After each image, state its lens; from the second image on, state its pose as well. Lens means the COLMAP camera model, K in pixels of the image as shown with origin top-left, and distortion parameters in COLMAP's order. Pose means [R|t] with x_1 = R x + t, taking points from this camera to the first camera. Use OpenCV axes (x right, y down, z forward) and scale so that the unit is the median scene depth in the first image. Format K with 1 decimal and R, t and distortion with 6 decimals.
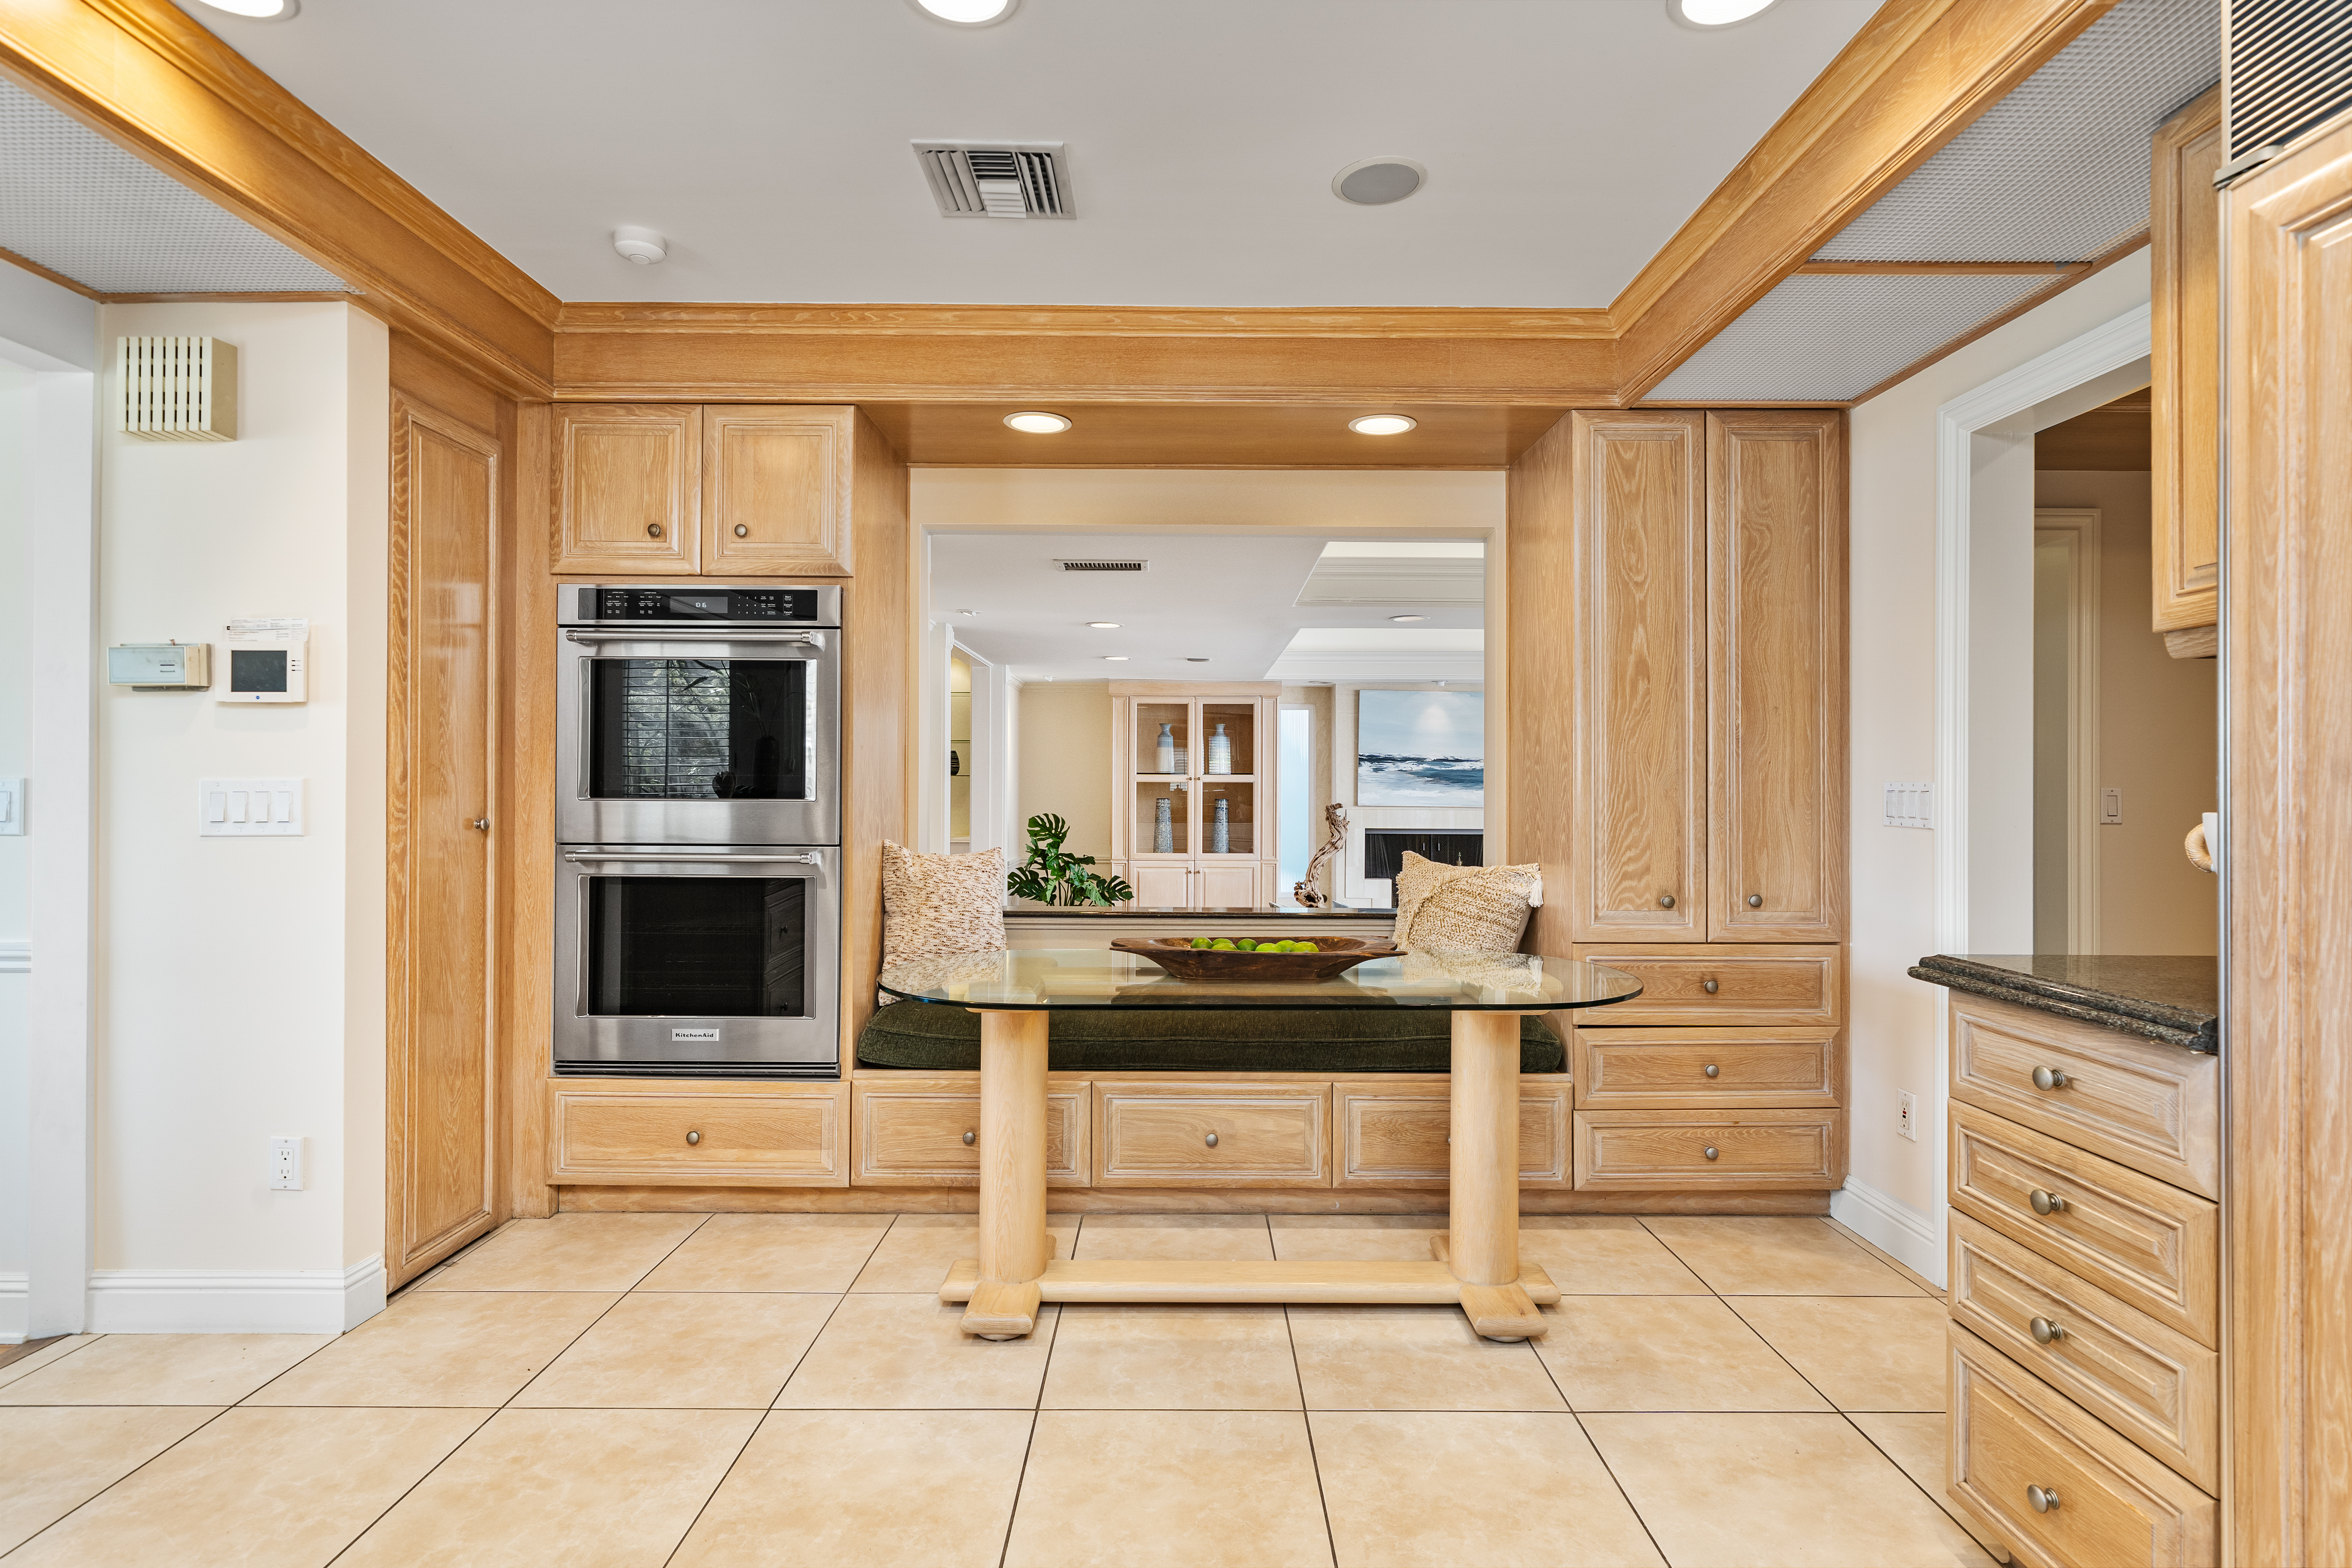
lens RADIAL K [[1164.0, 0, 1179.0], [0, 1164.0, 789.8], [0, 0, 1]] dist [-0.003752, -0.000043]
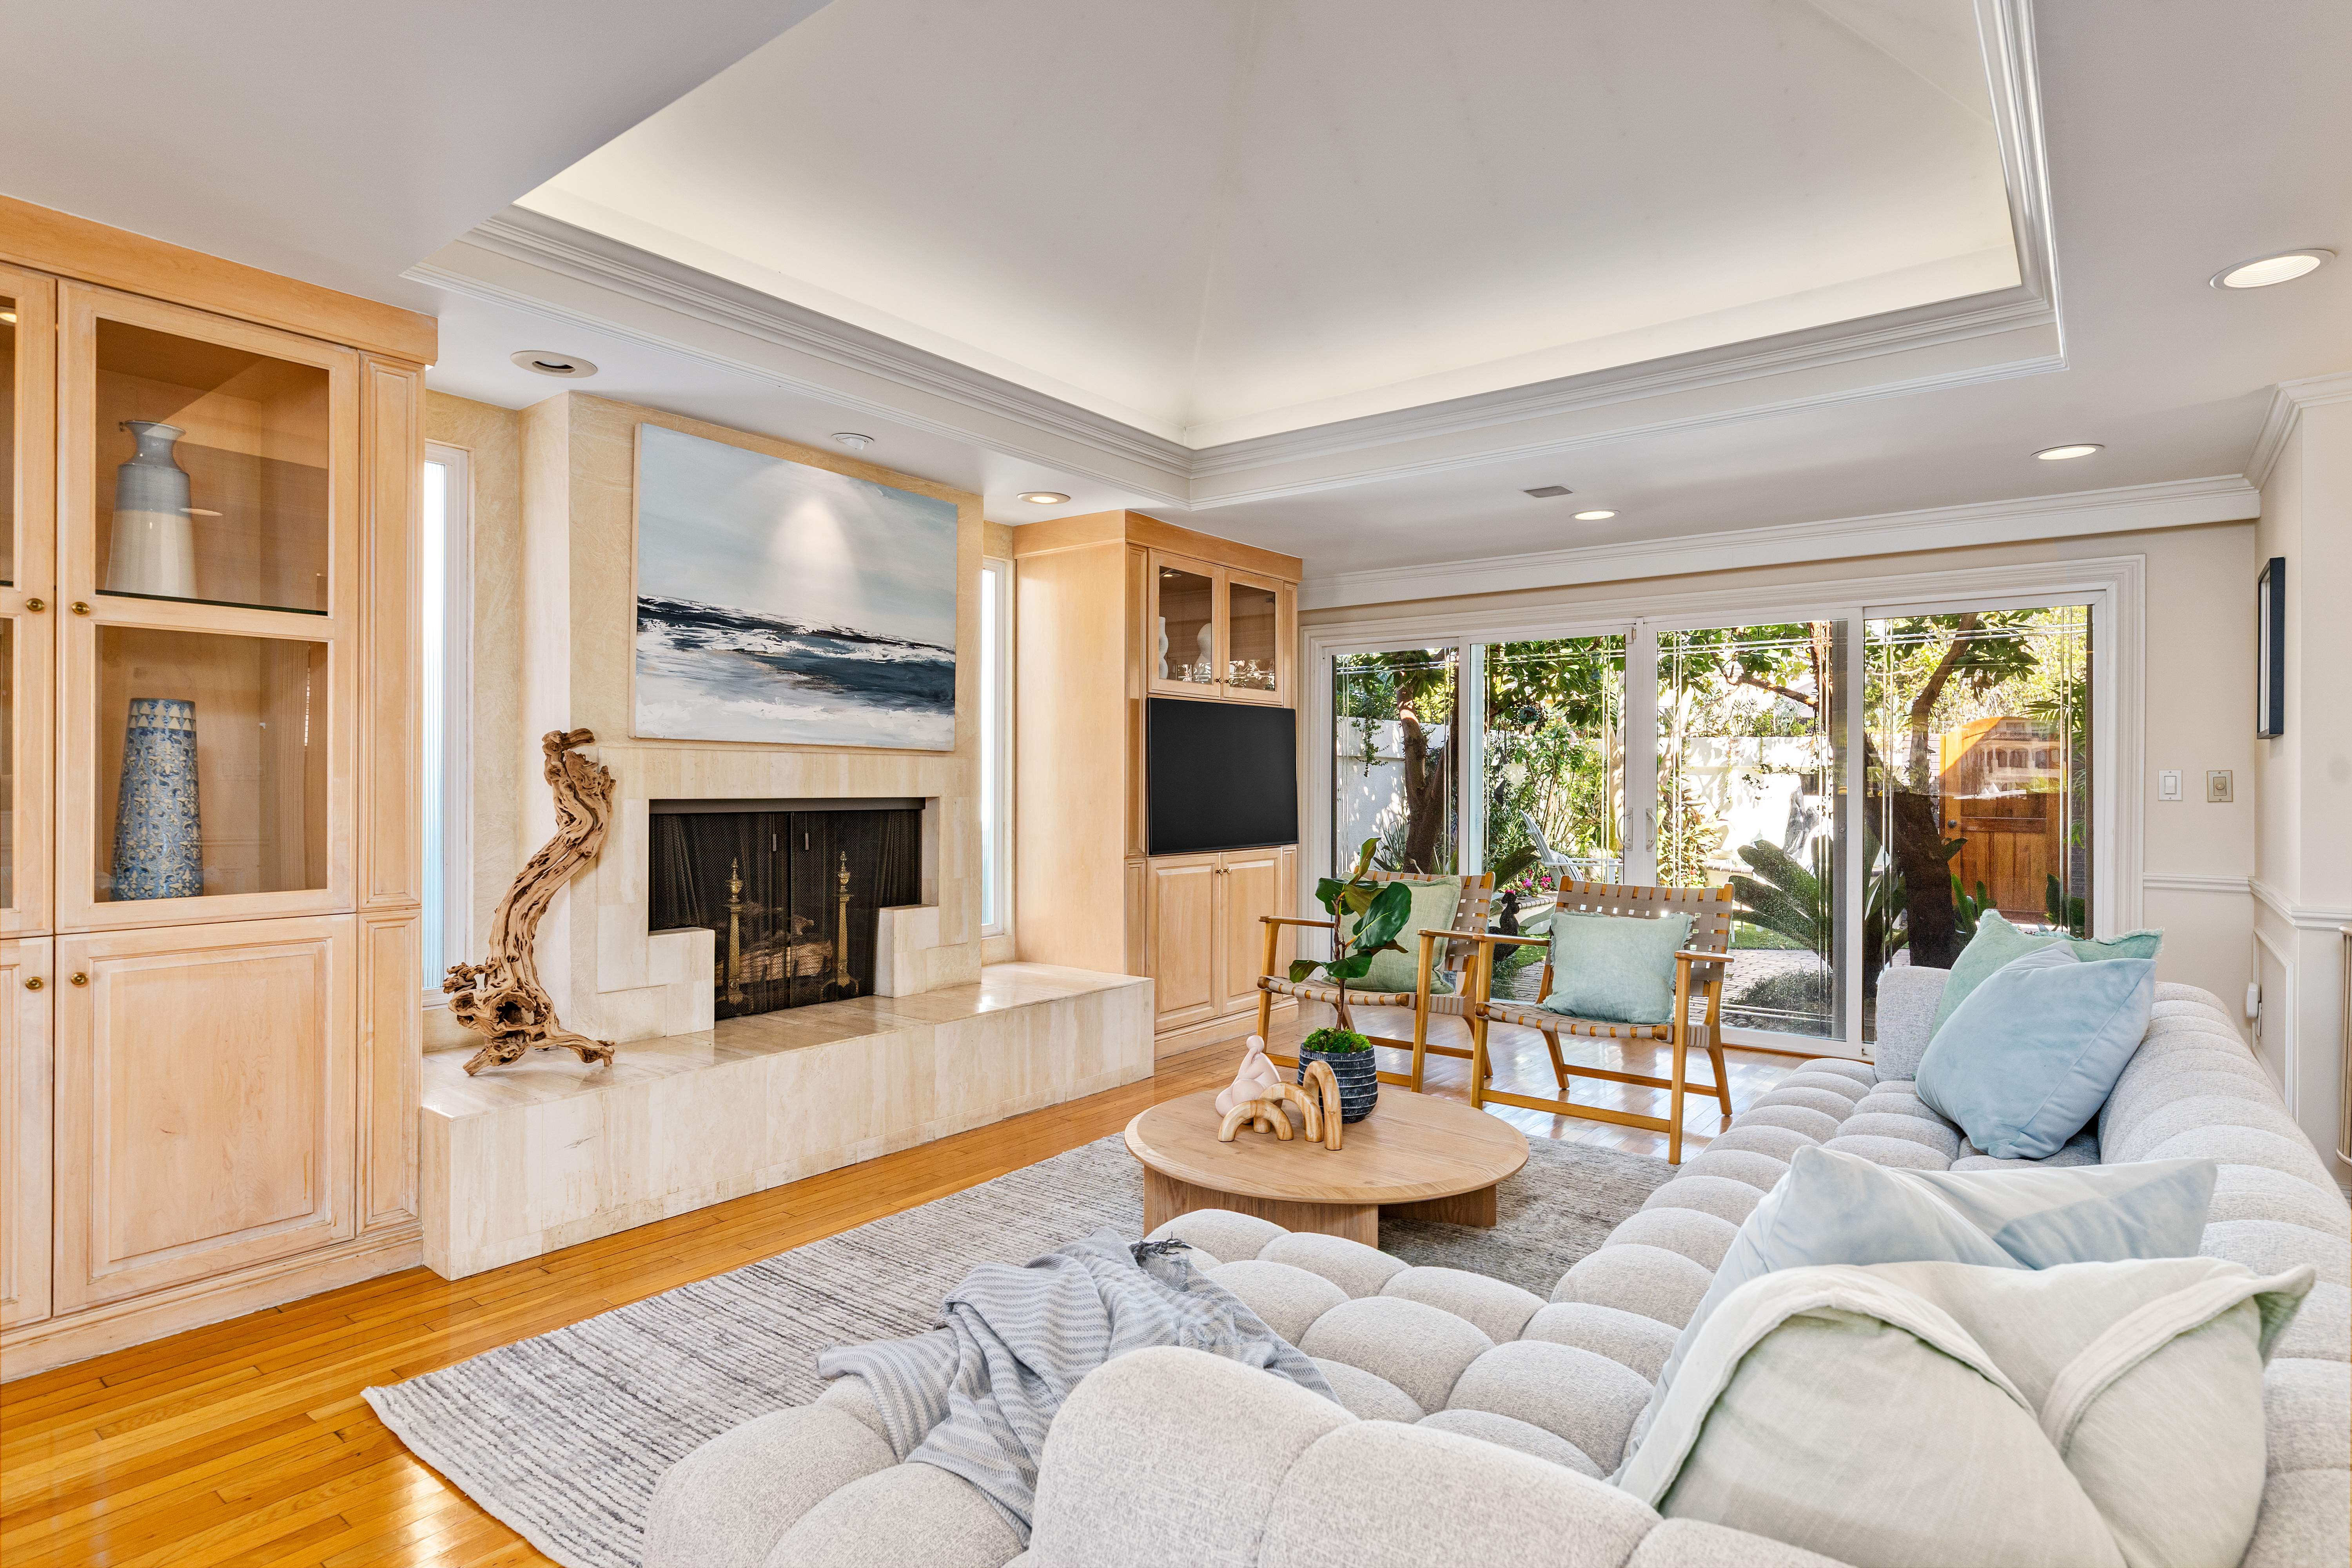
lens RADIAL K [[1222.4, 0, 1179.6], [0, 1222.4, 786.6], [0, 0, 1]] dist [0.002129, 0.000190]
pose [[0.597282, -0.003166, 0.802025, -0.052083], [-0.005403, 0.999954, 0.007972, 0.025138], [-0.802013, -0.009095, 0.597238, 0.634584]]
